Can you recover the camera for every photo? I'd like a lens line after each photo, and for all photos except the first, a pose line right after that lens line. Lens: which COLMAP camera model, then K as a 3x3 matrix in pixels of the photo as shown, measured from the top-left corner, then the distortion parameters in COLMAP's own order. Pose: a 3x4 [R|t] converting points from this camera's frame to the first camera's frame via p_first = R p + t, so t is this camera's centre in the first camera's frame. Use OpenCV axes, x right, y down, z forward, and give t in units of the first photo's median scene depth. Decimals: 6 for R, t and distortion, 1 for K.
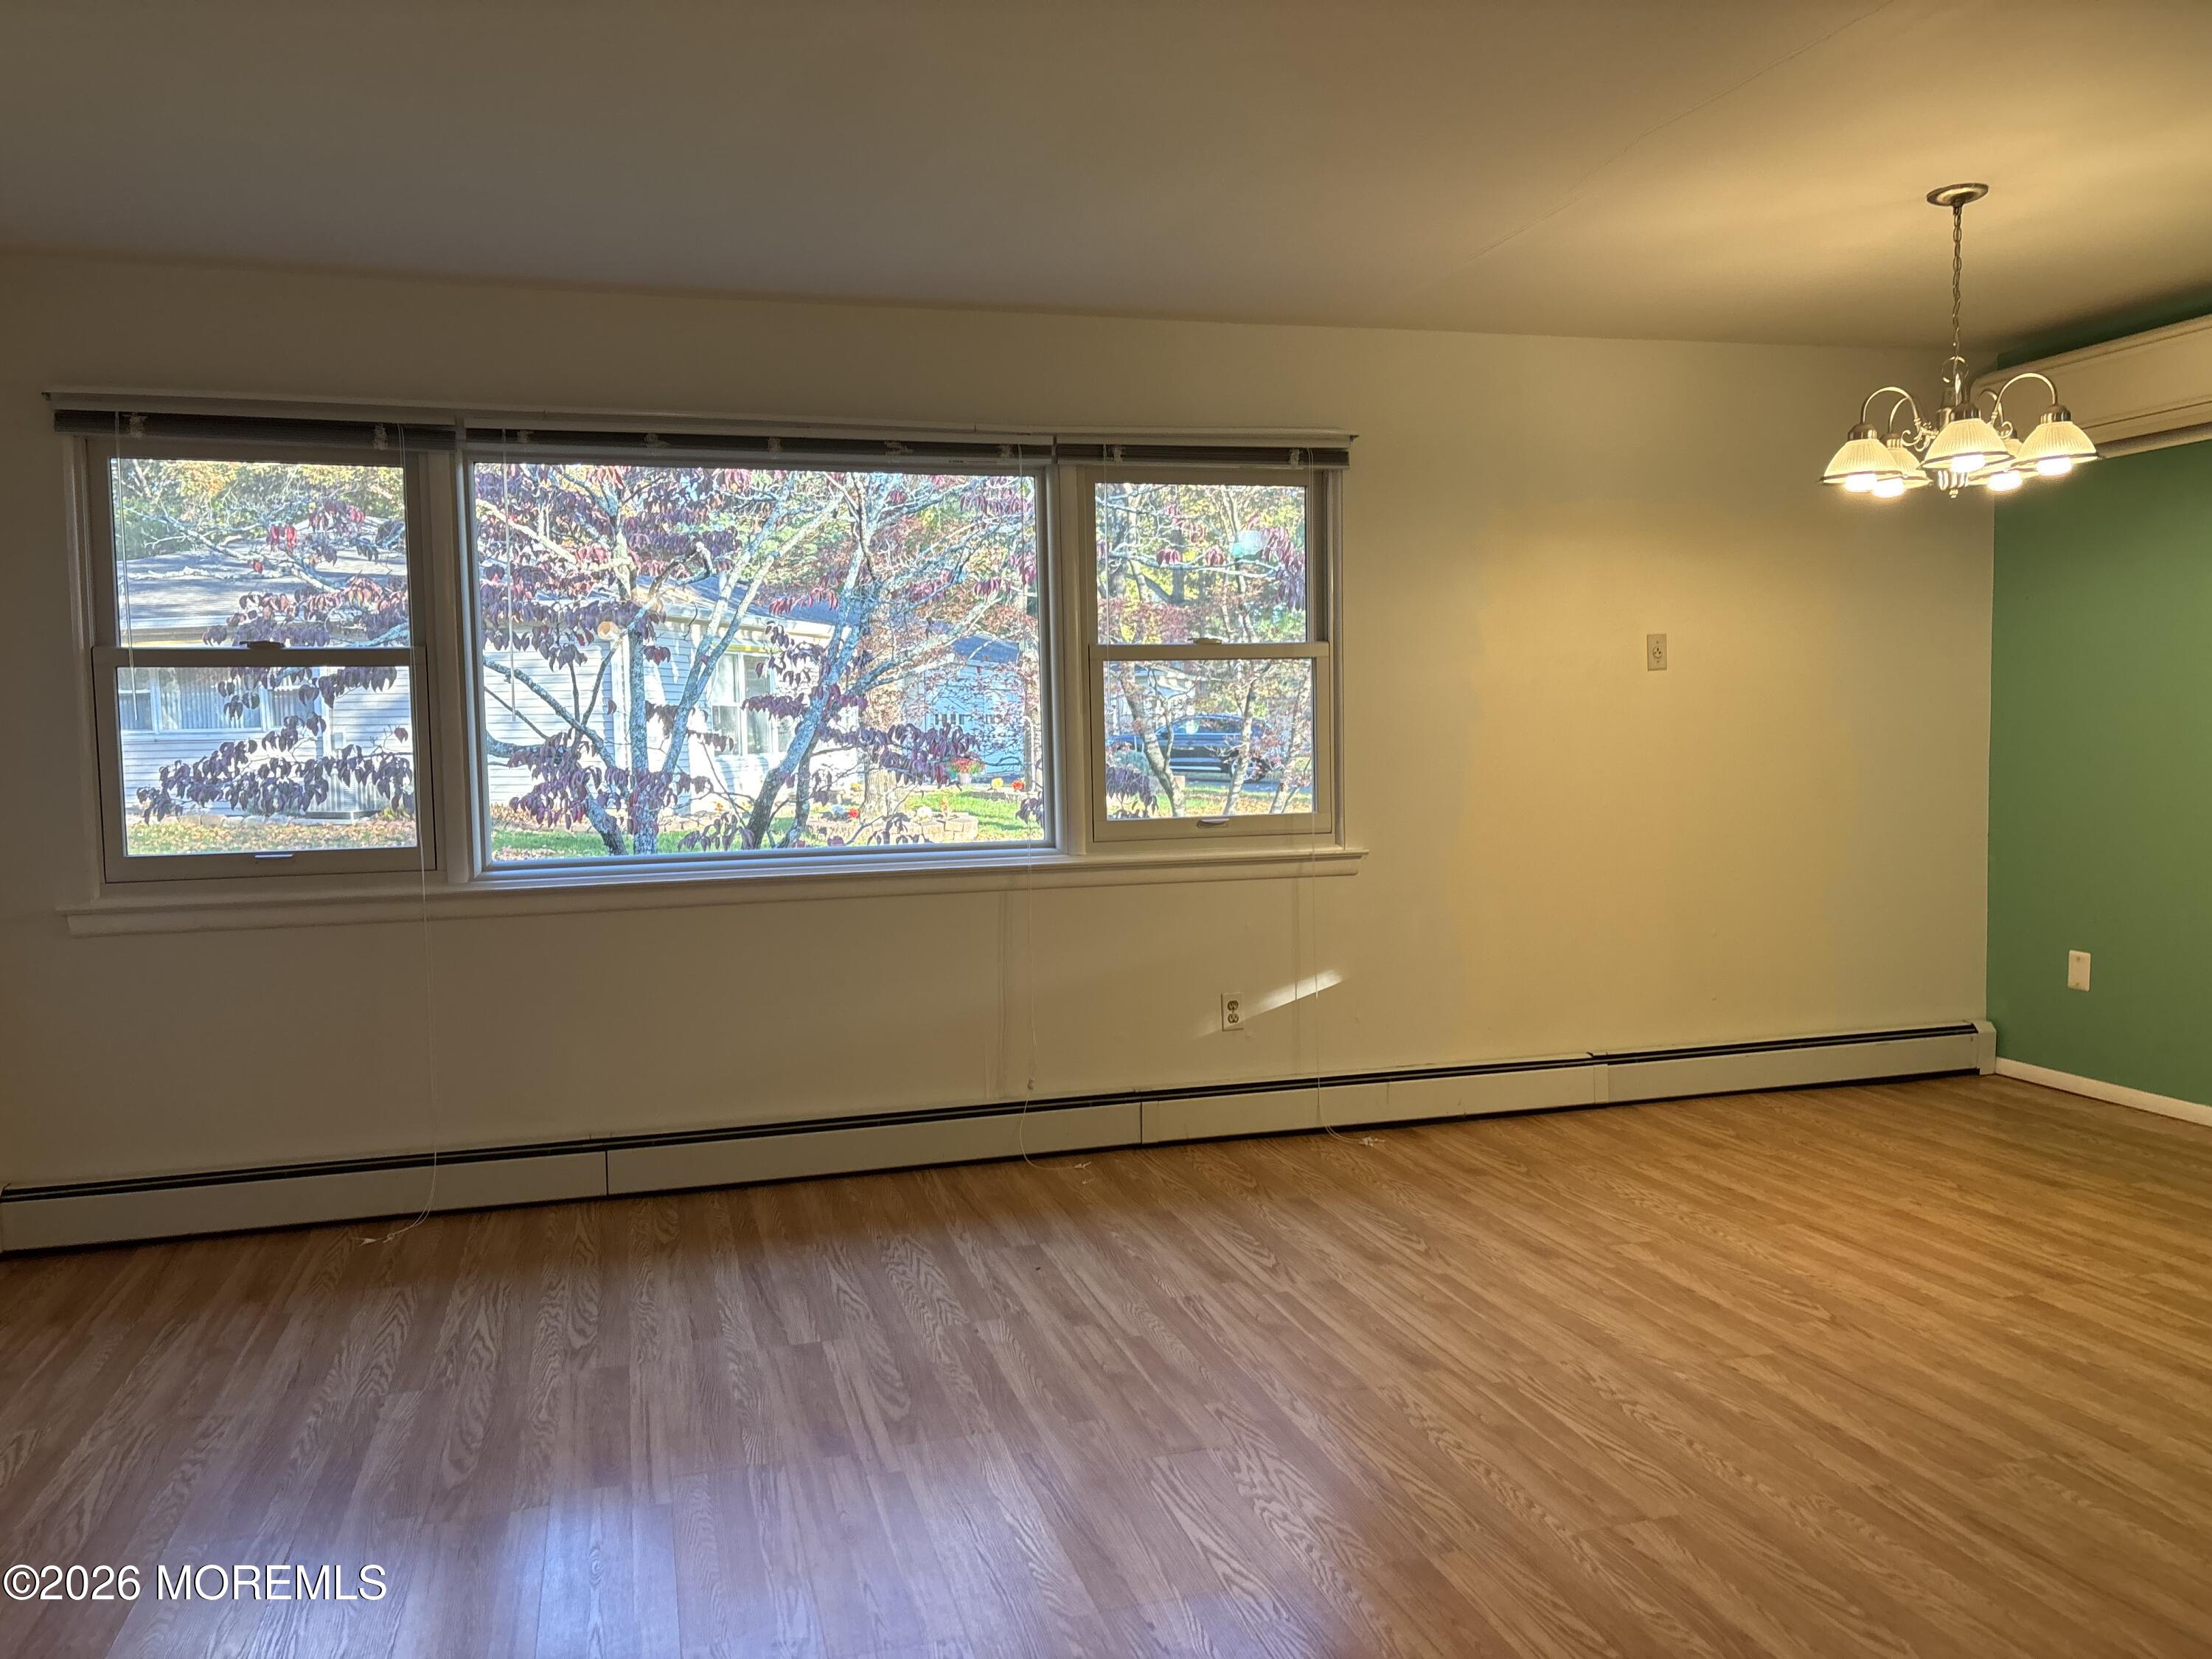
lens RADIAL K [[1681.5, 0, 1093.8], [0, 1681.5, 840.5], [0, 0, 1]] dist [0.064219, -0.030247]
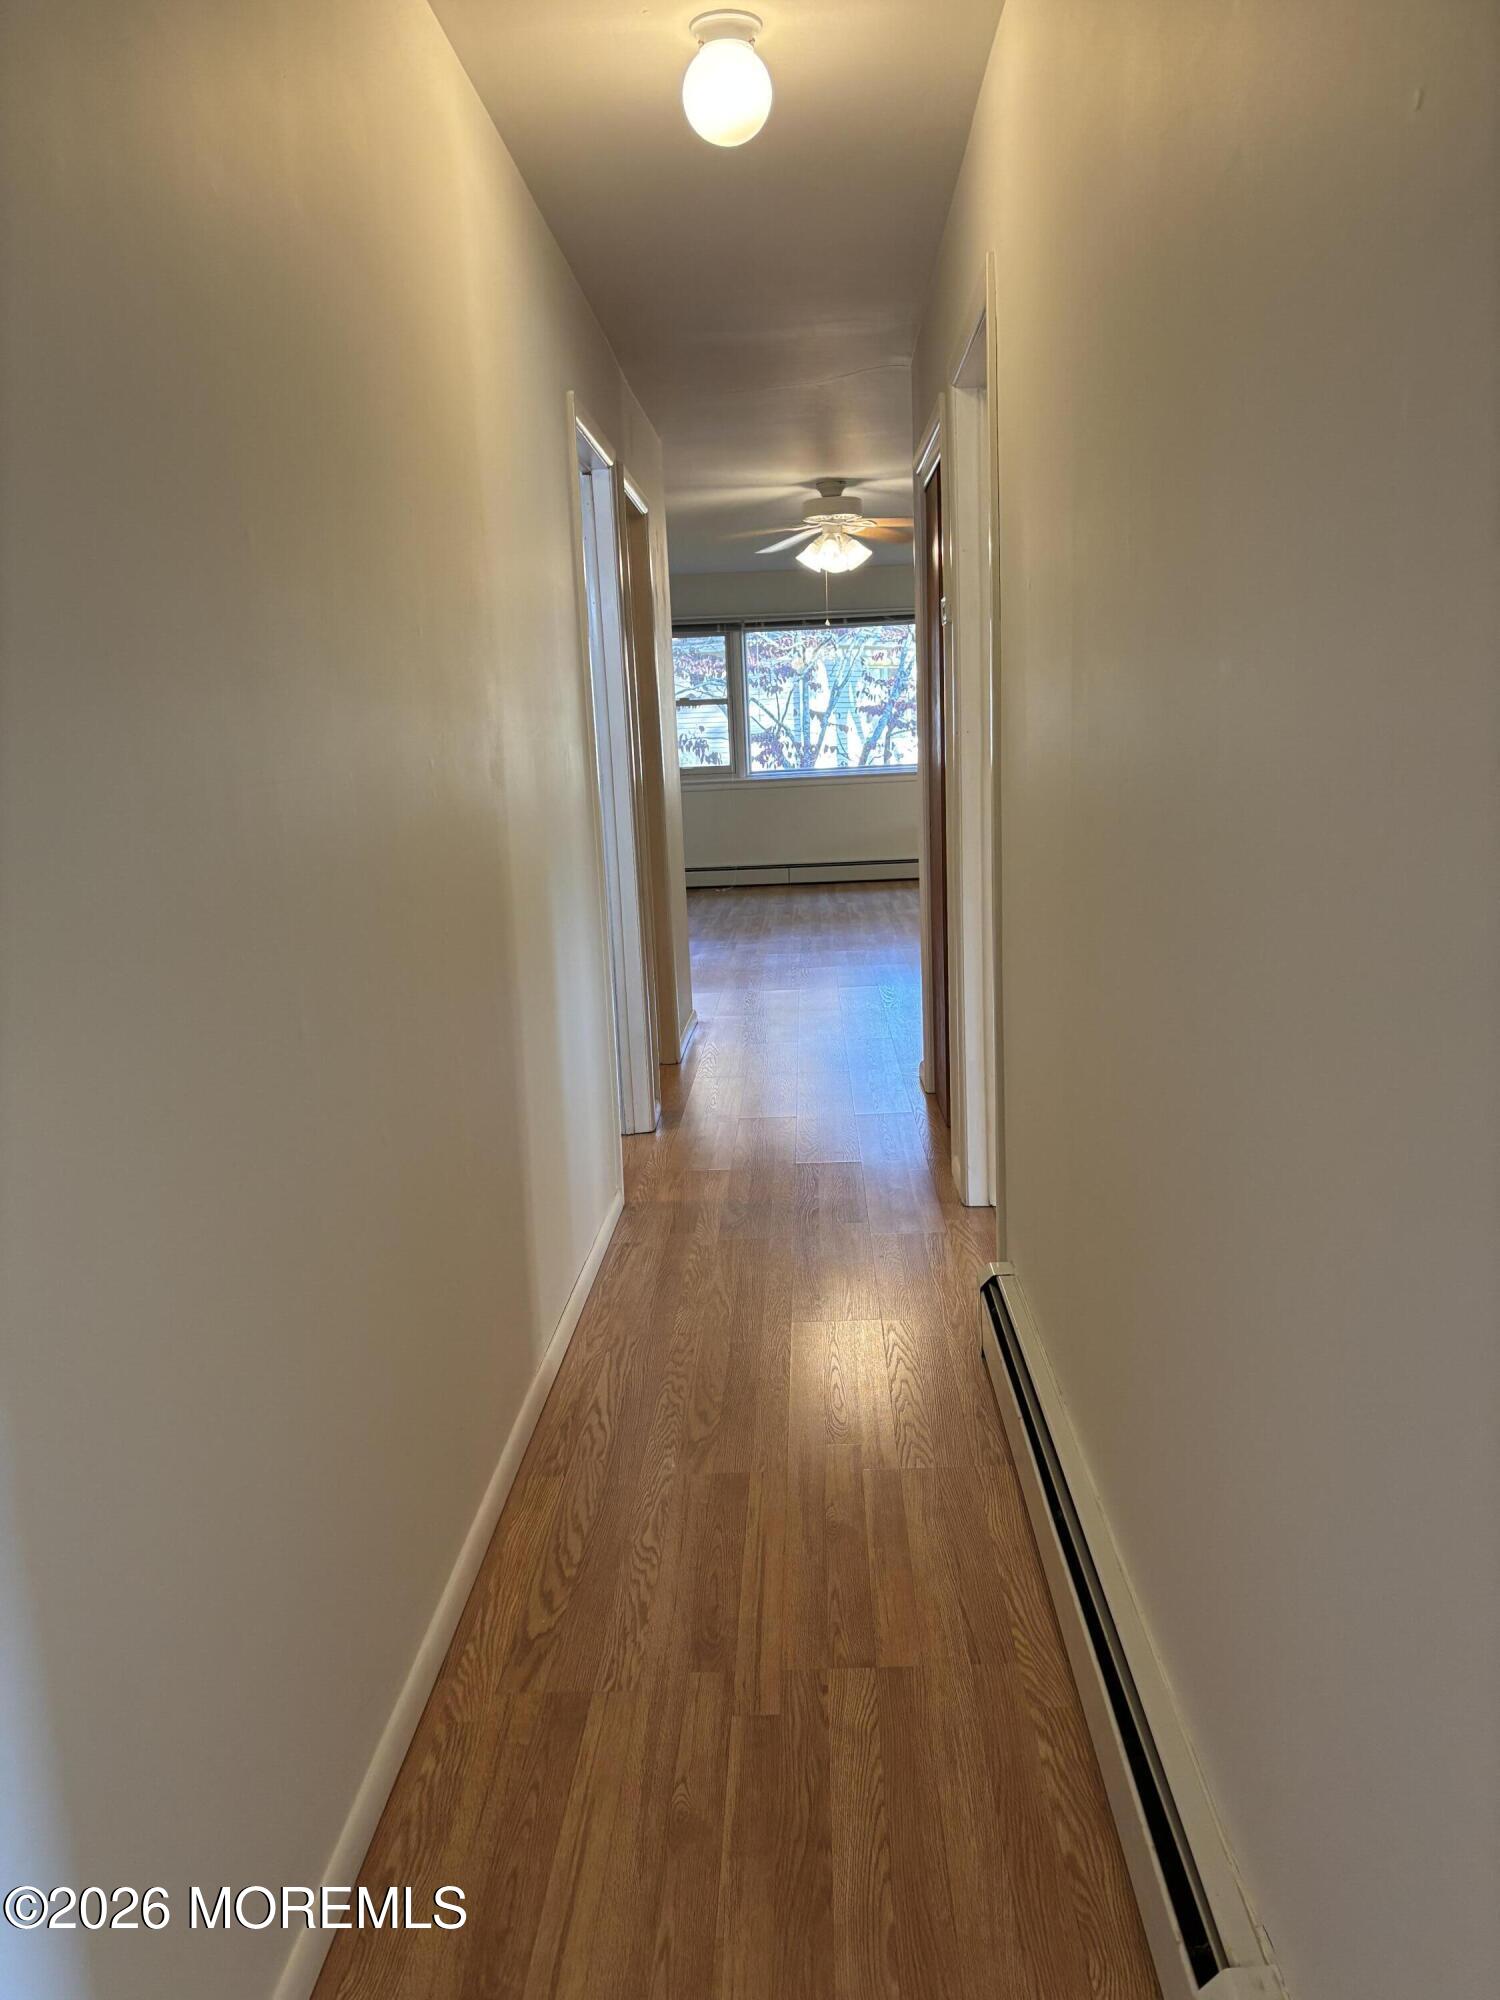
lens RADIAL K [[1520.3, 0, 749.2], [0, 1520.3, 1001.4], [0, 0, 1]] dist [0.064219, -0.030247]
pose [[0.950821, 0.030708, -0.308214, 0.498140], [0.005438, 0.993265, 0.115738, 0.111427], [0.309692, -0.111722, 0.944250, -1.644818]]
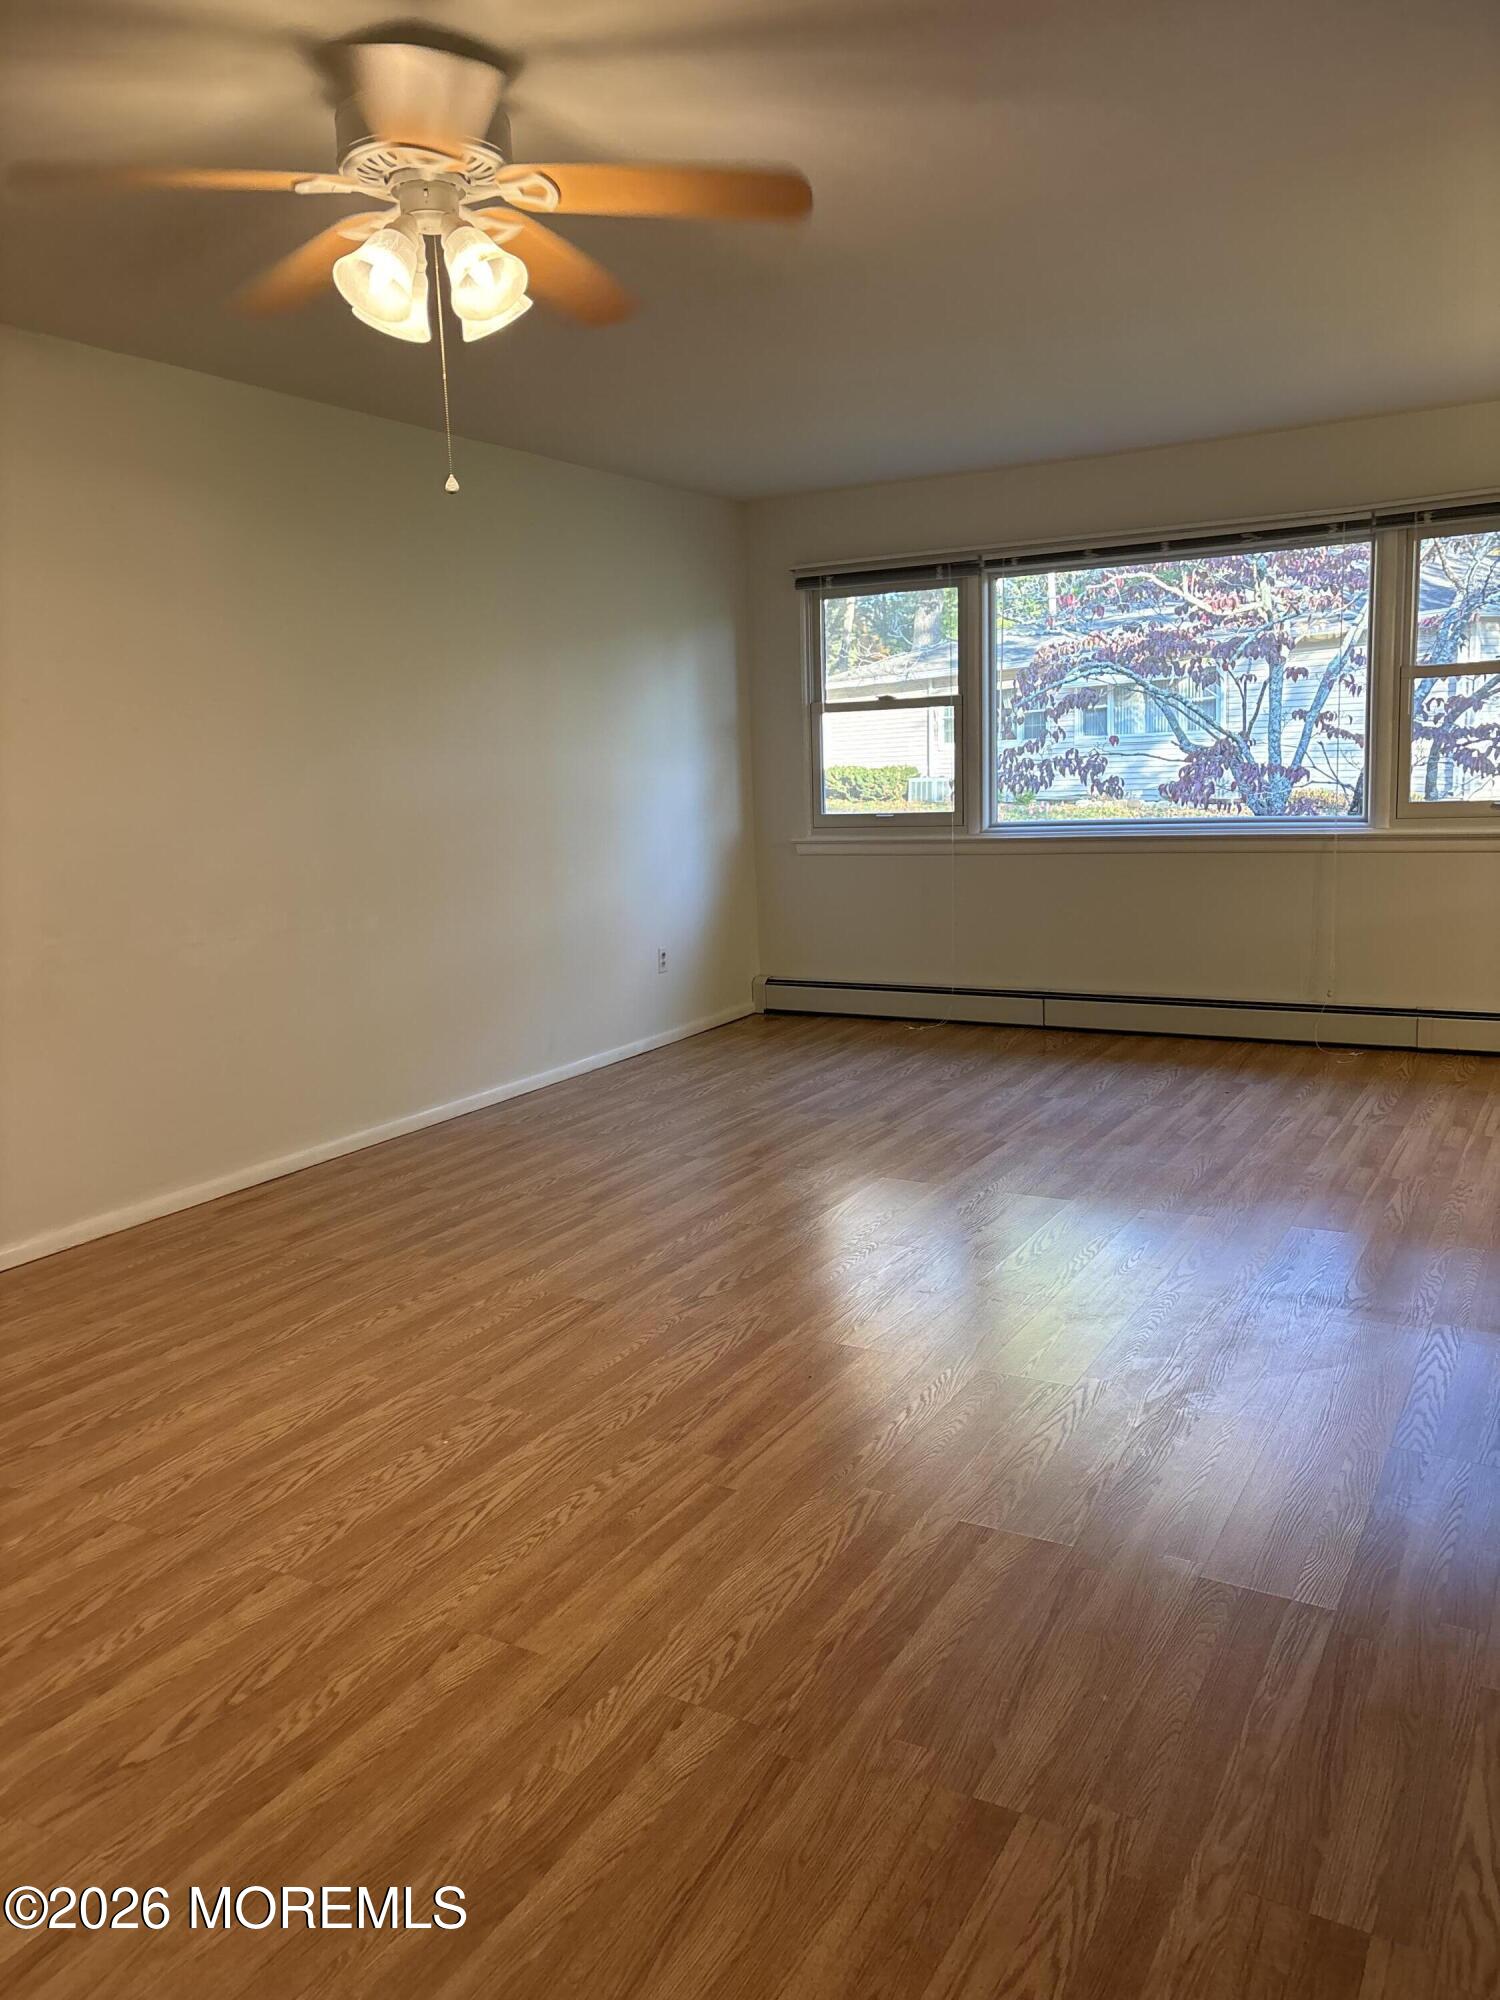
lens RADIAL K [[1520.3, 0, 755.6], [0, 1520.3, 992.5], [0, 0, 1]] dist [0.064219, -0.030247]
pose [[0.707732, 0.102398, -0.699020, 0.580587], [-0.027161, 0.992652, 0.117913, 0.009053], [0.705958, -0.064464, 0.705313, -0.257141]]
